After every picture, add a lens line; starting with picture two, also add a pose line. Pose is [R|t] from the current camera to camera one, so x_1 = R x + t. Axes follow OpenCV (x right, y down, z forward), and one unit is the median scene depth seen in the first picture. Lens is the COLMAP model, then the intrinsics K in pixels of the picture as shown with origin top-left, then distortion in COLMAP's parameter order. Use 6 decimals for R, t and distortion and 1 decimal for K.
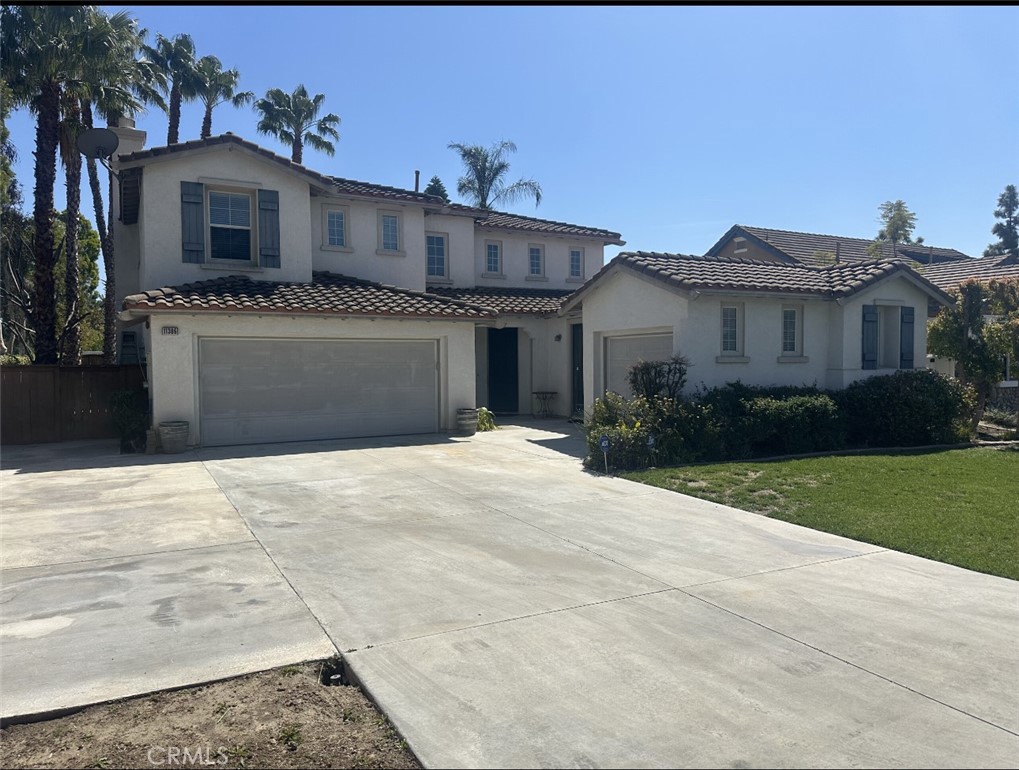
lens RADIAL K [[732.5, 0, 510.4], [0, 732.5, 383.1], [0, 0, 1]] dist [0.031007, -0.035302]
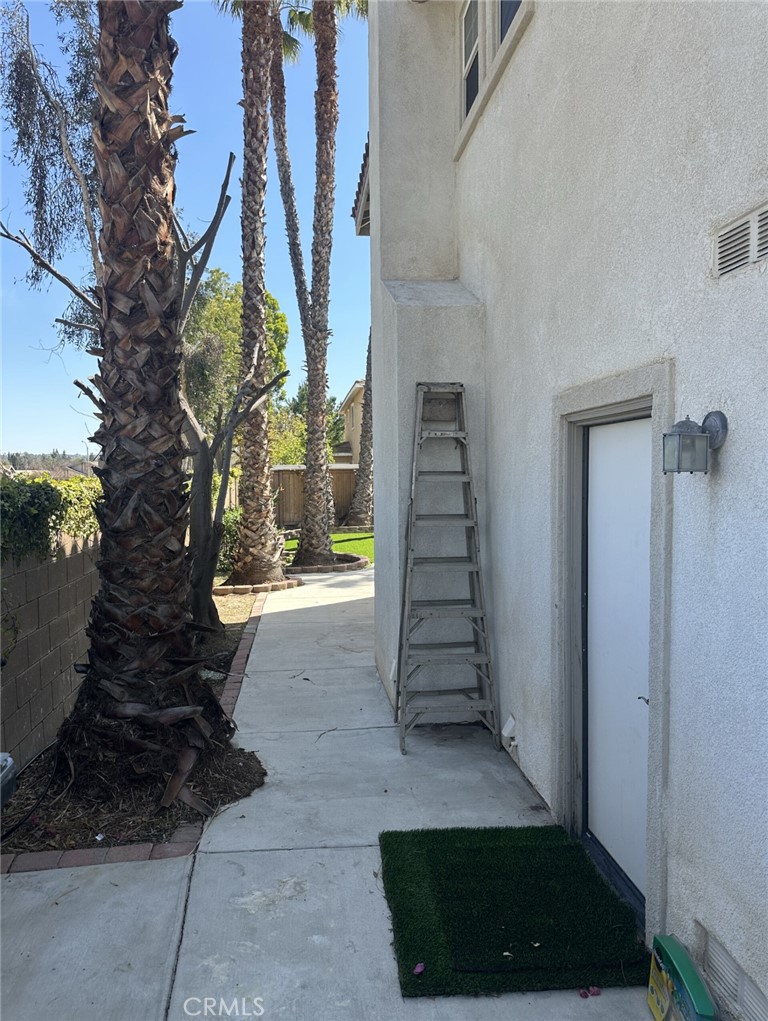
lens RADIAL K [[734.0, 0, 383.9], [0, 734.0, 511.0], [0, 0, 1]] dist [0.031007, -0.035302]
pose [[0.933771, 0.017433, -0.357445, -0.481486], [-0.009932, 0.999691, 0.022809, -0.034016], [0.357732, -0.017748, 0.933656, 0.819092]]
